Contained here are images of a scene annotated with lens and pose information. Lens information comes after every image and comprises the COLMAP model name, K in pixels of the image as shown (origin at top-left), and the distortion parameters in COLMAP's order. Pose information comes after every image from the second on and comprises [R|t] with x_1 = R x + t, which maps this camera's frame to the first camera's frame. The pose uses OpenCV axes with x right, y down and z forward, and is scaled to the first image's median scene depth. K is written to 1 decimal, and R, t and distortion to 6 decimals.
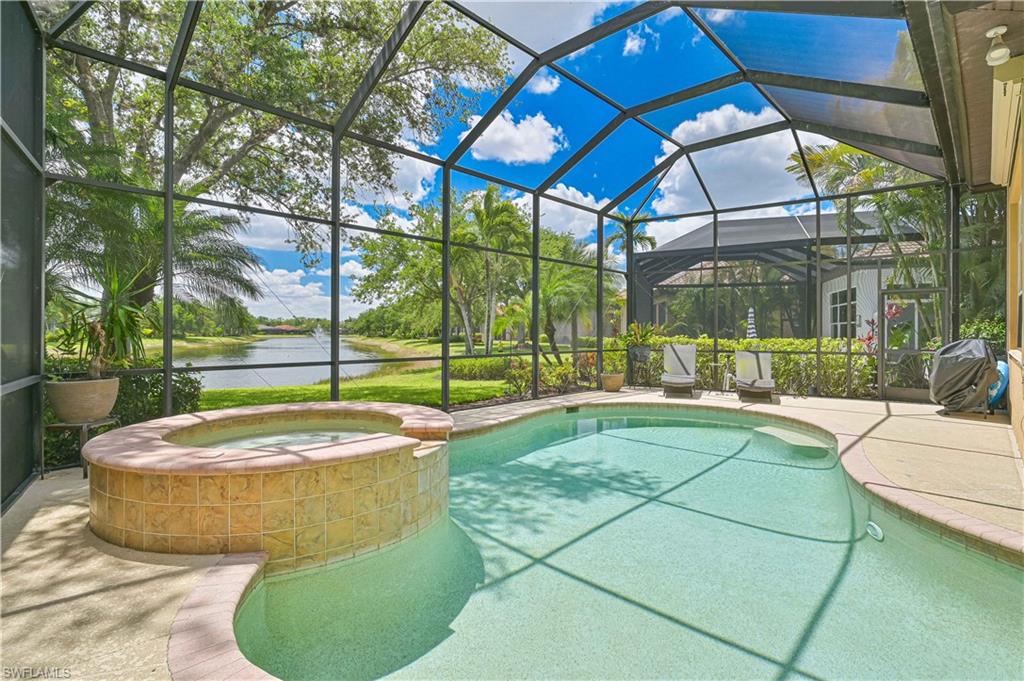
lens RADIAL K [[493.9, 0, 511.8], [0, 493.9, 324.3], [0, 0, 1]] dist [0.000291, -0.000785]
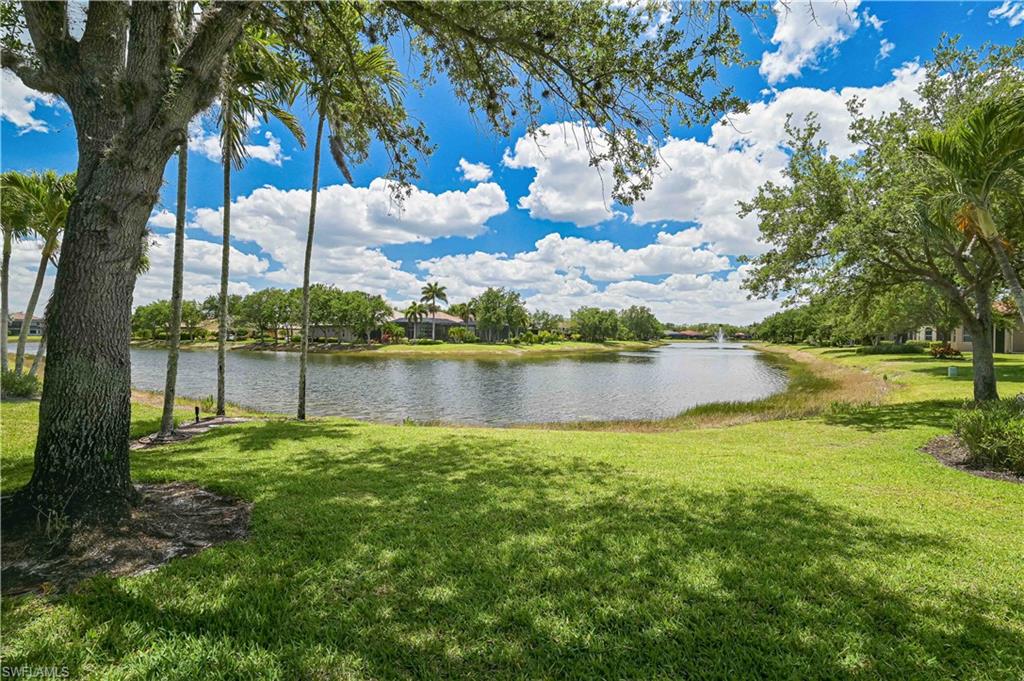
lens RADIAL K [[458.1, 0, 516.1], [0, 458.1, 340.2], [0, 0, 1]] dist [-0.001177, 0.000001]
pose [[0.699318, 0.011279, -0.714721, -0.172355], [0.004906, 0.999776, 0.020578, 0.000863], [0.714794, -0.017897, 0.699106, 0.640044]]
